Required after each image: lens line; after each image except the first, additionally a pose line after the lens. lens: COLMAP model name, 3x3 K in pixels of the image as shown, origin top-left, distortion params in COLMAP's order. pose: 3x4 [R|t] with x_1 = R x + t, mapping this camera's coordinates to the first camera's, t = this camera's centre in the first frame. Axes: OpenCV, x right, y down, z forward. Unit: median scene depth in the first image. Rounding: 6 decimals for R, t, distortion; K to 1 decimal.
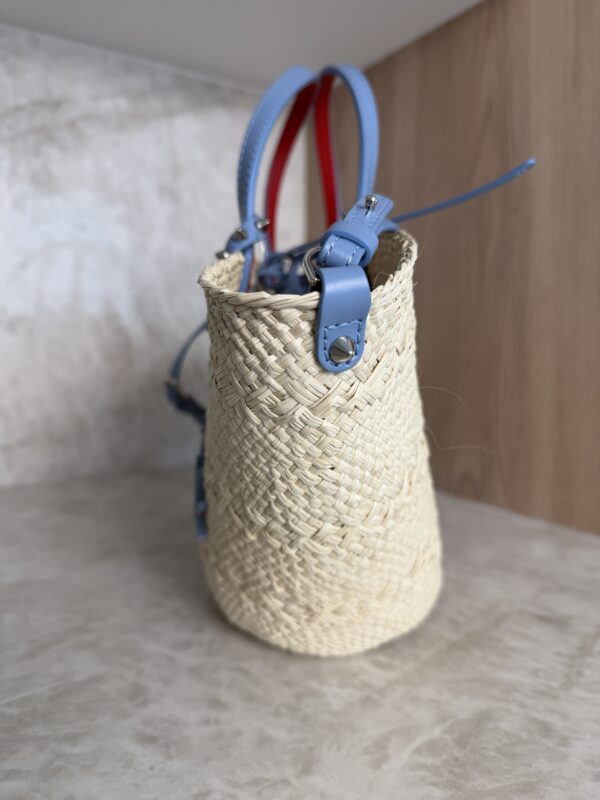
lens RADIAL K [[605.1, 0, 295.0], [0, 605.1, 398.7], [0, 0, 1]] dist [-0.043504, 0.005474]
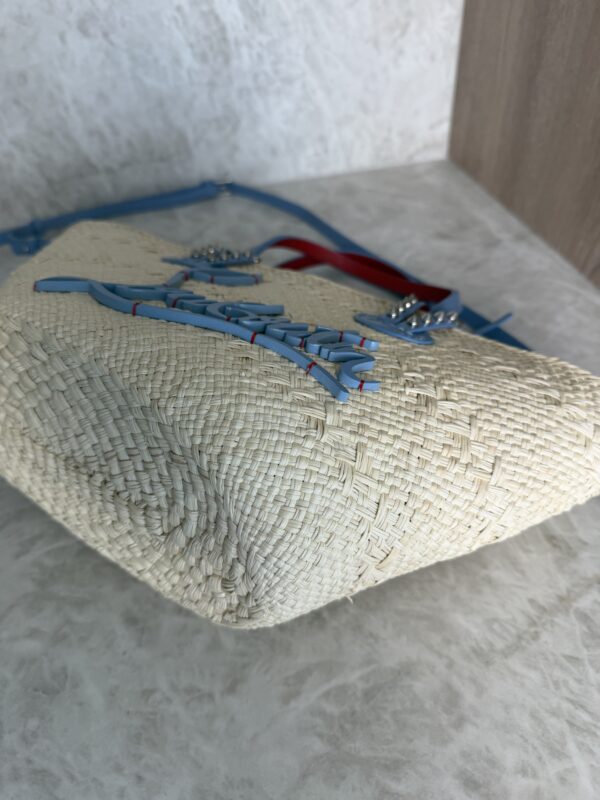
lens RADIAL K [[603.5, 0, 299.8], [0, 603.5, 398.8], [0, 0, 1]] dist [-0.035112, 0.001110]
pose [[0.948313, 0.177918, -0.262769, 0.327642], [0.025586, 0.782482, 0.622148, -0.555476], [0.316303, -0.596714, 0.737485, 0.406394]]
